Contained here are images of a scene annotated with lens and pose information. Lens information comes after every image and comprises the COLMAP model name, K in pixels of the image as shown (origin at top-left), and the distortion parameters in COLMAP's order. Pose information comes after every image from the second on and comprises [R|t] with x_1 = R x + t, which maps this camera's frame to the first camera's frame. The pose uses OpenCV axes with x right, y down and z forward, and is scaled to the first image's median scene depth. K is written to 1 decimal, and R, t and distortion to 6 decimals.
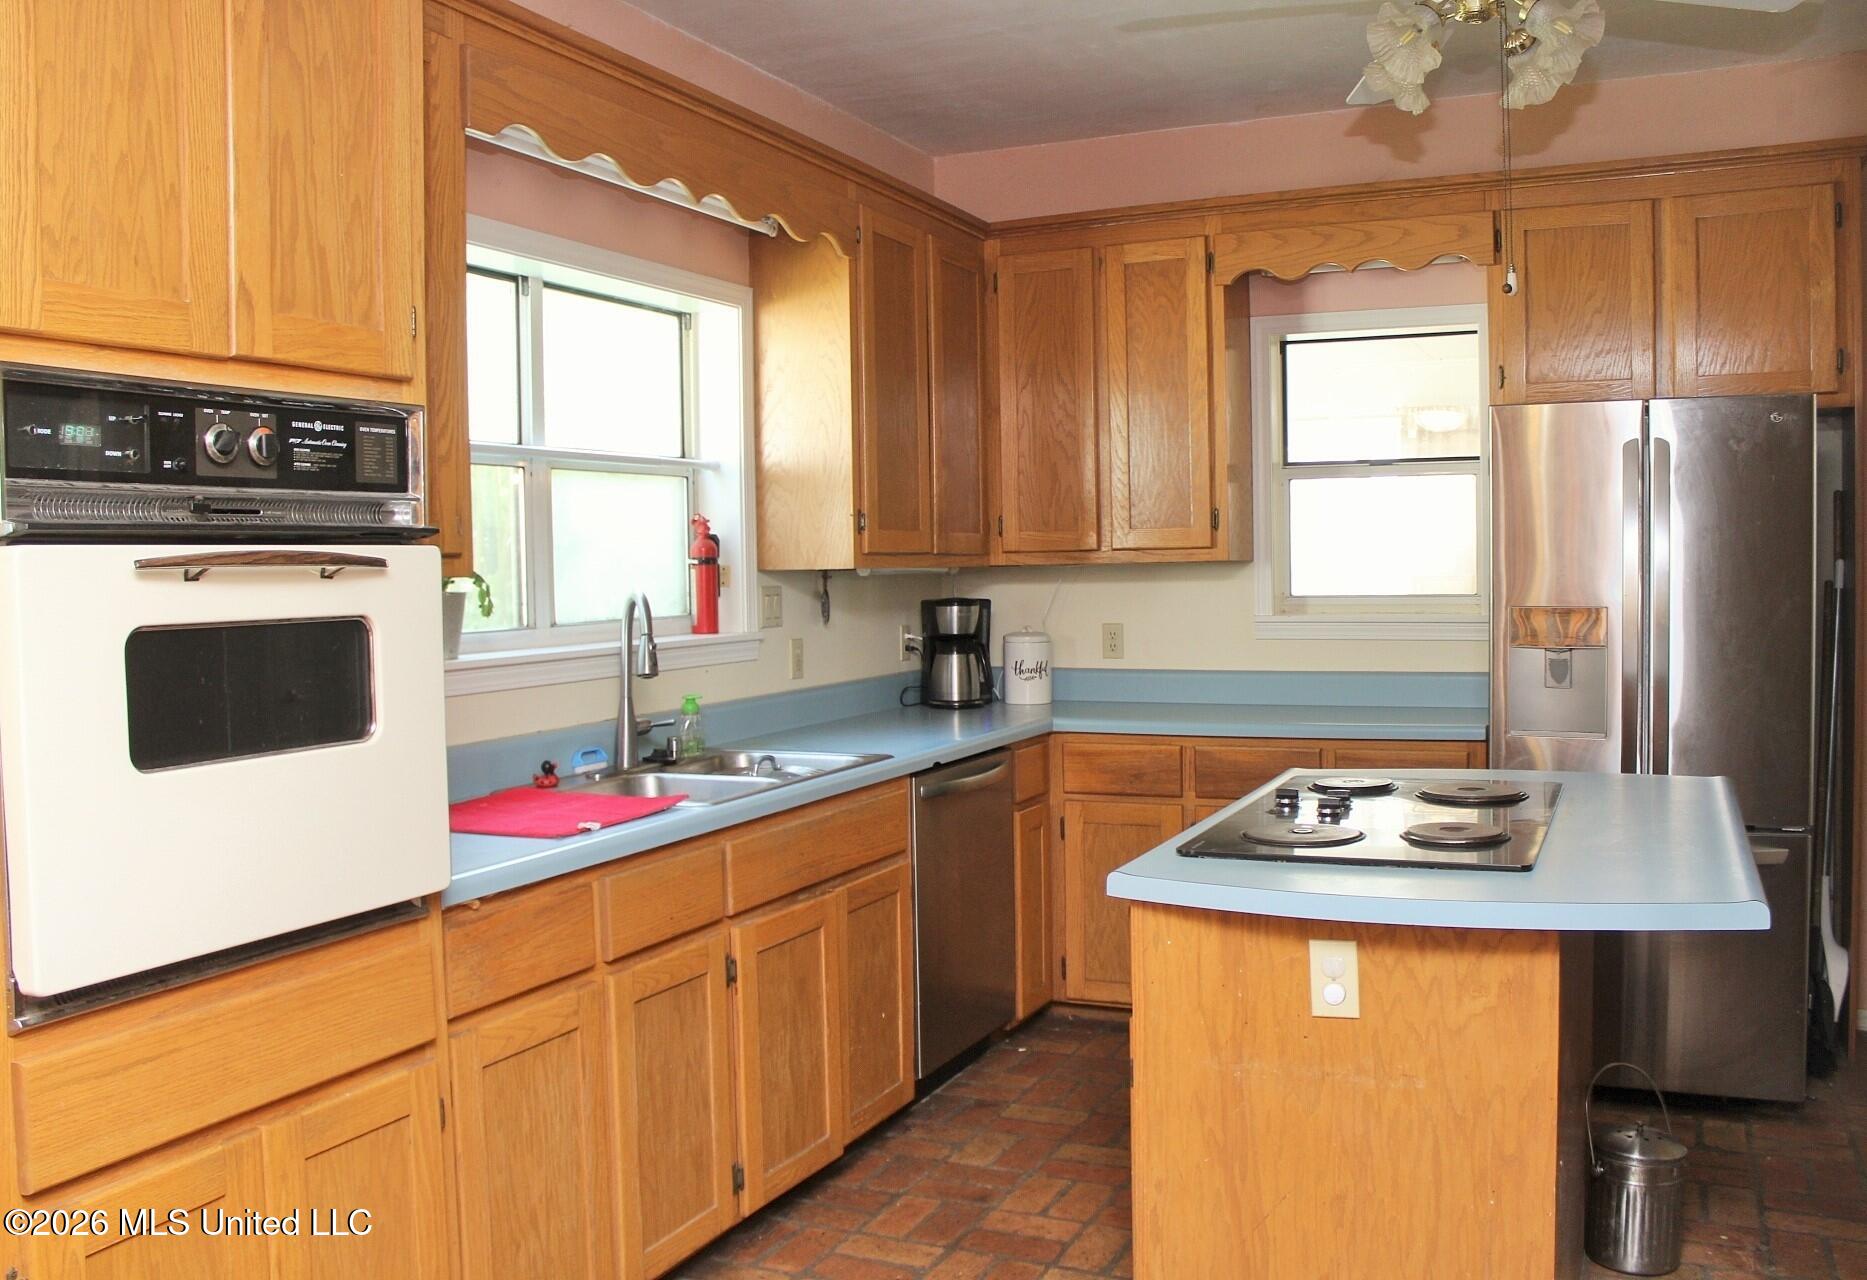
lens RADIAL K [[1578.7, 0, 992.0], [0, 1578.7, 634.1], [0, 0, 1]] dist [-0.146709, 0.128605]
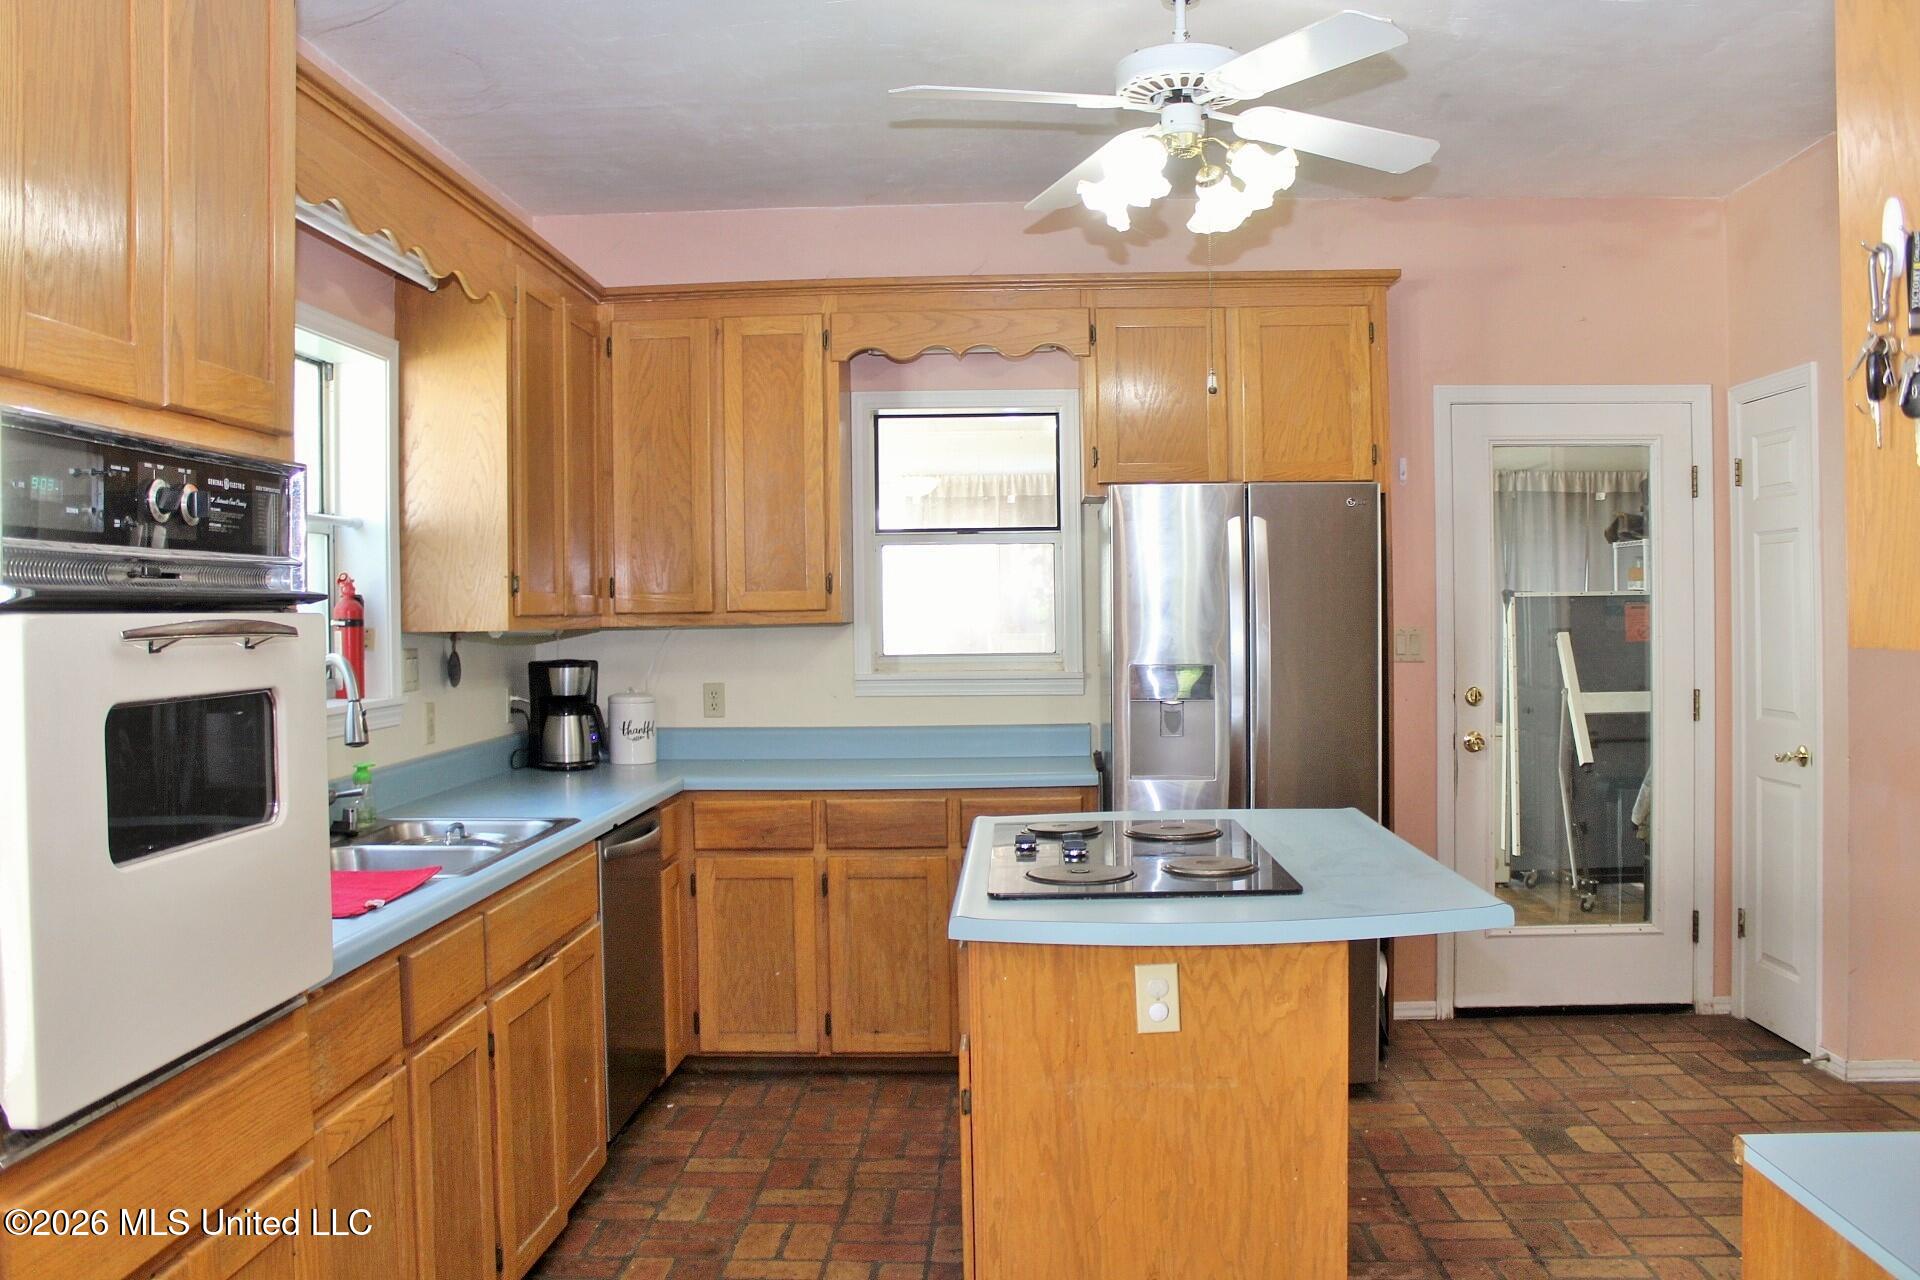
lens RADIAL K [[1560.3, 0, 960.0], [0, 1560.3, 640.0], [0, 0, 1]] dist [-0.151888, 0.133814]
pose [[0.935033, -0.002111, 0.354555, -0.210226], [0.013211, 0.999495, -0.028889, -0.005449], [-0.354316, 0.031696, 0.934589, -0.002922]]
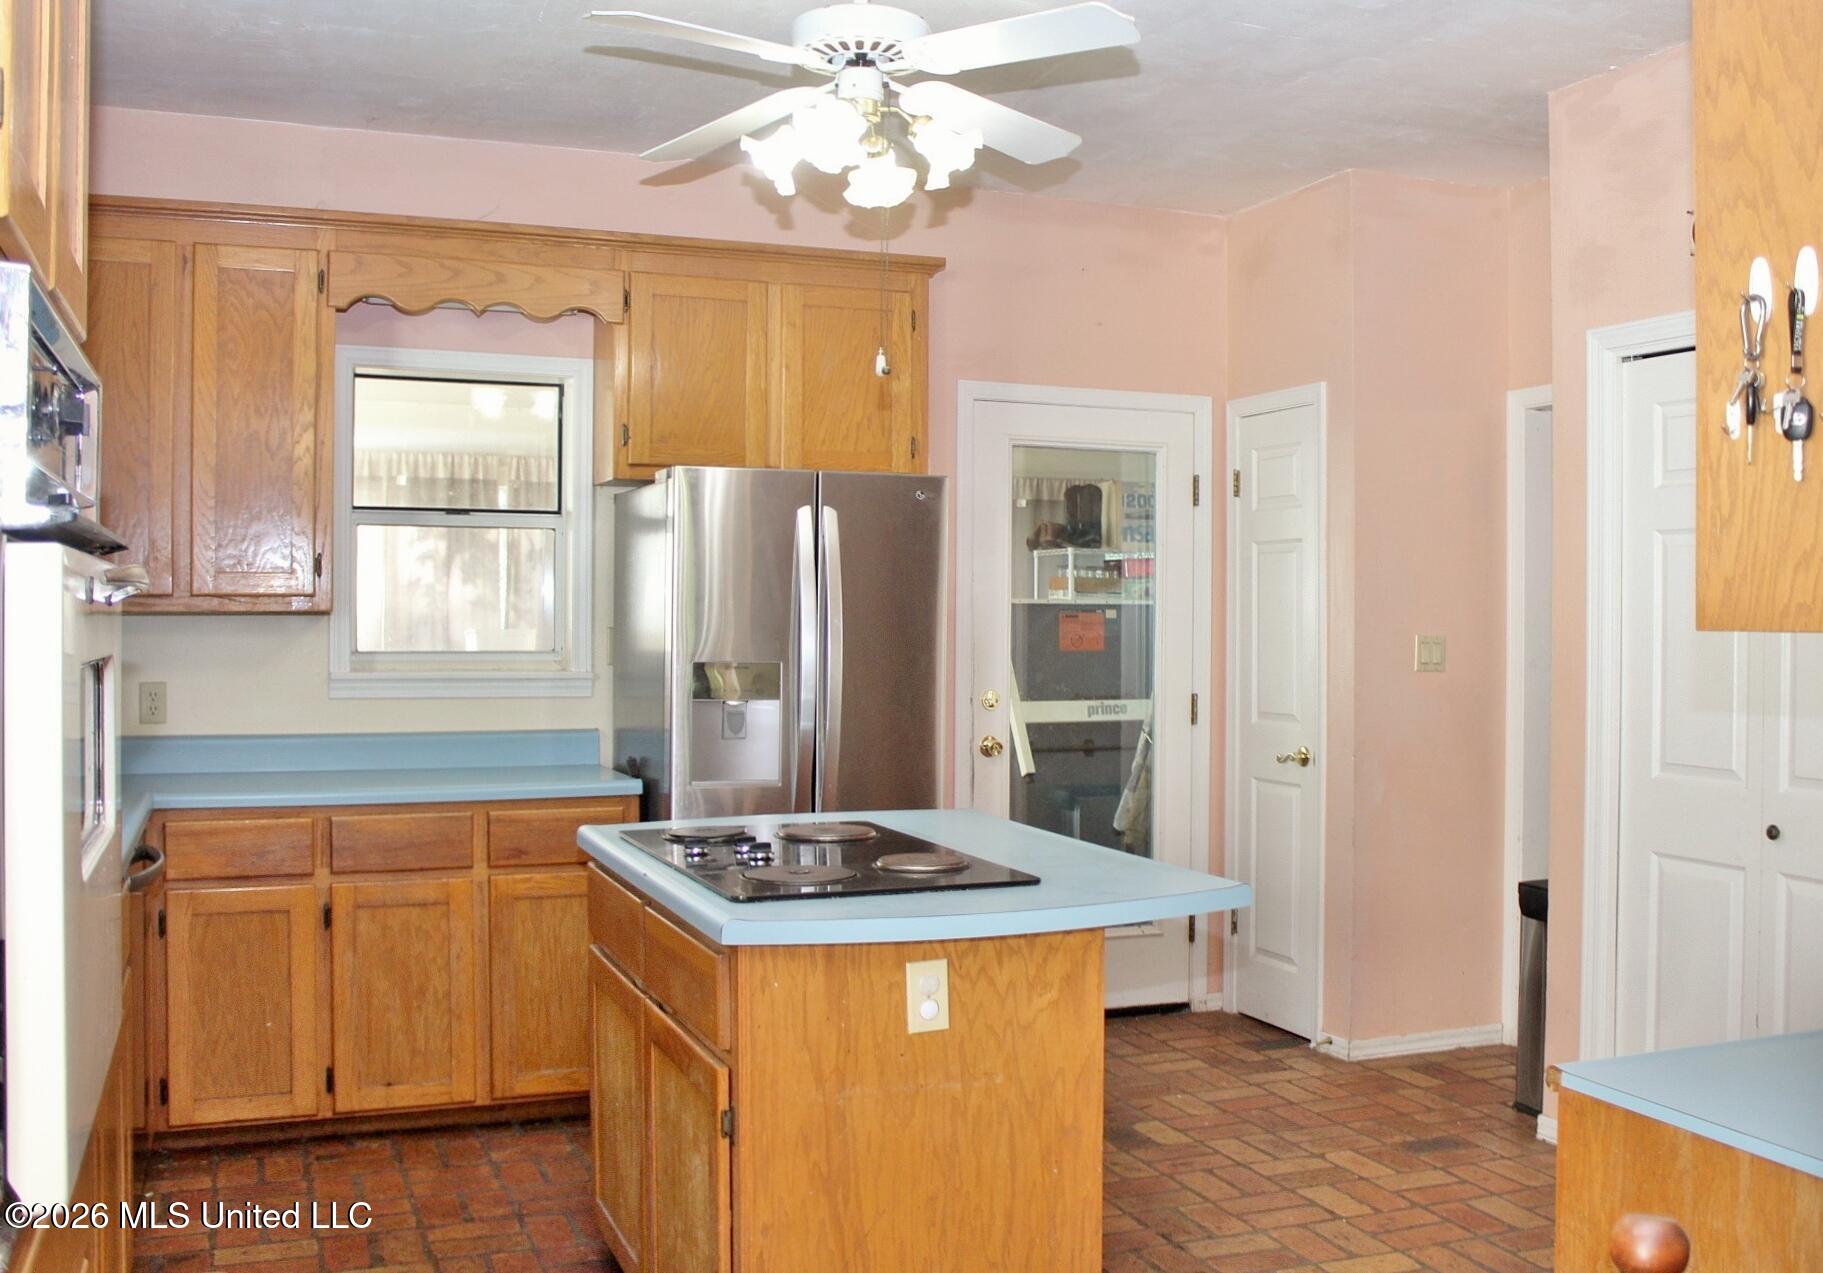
lens RADIAL K [[1735.9, 0, 911.5], [0, 1735.9, 636.5], [0, 0, 1]] dist [-0.147050, 0.180118]
pose [[0.717032, 0.014367, 0.696893, -0.427581], [0.012304, 0.999371, -0.033262, 0.006702], [-0.696932, 0.032424, 0.716404, 0.091840]]
